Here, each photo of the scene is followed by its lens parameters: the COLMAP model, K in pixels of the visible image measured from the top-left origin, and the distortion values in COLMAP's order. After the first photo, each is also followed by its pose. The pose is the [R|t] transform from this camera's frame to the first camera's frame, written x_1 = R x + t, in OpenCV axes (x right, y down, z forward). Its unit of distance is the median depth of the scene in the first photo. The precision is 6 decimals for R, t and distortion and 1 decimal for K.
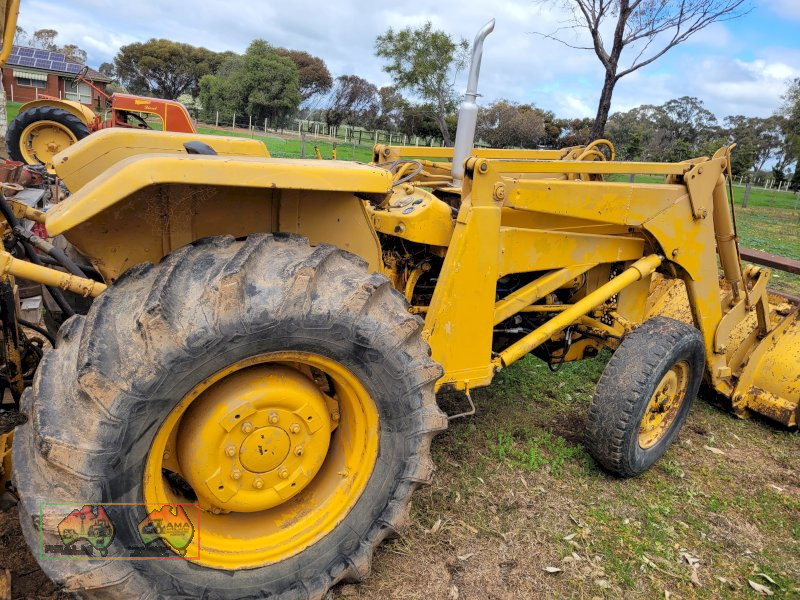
lens RADIAL K [[604.8, 0, 389.1], [0, 604.8, 297.9], [0, 0, 1]] dist [-0.000131, -0.003444]
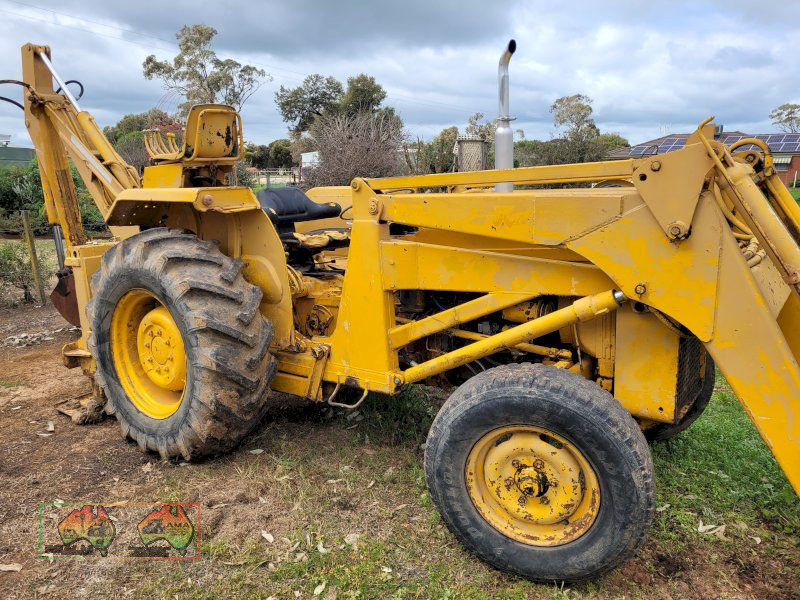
lens RADIAL K [[604.8, 0, 389.1], [0, 604.8, 297.9], [0, 0, 1]] dist [-0.000131, -0.003444]
pose [[0.429637, 0.071748, -0.900147, 1.062540], [-0.194197, 0.980855, -0.014508, -0.001878], [0.881873, 0.181039, 0.435345, 0.511481]]
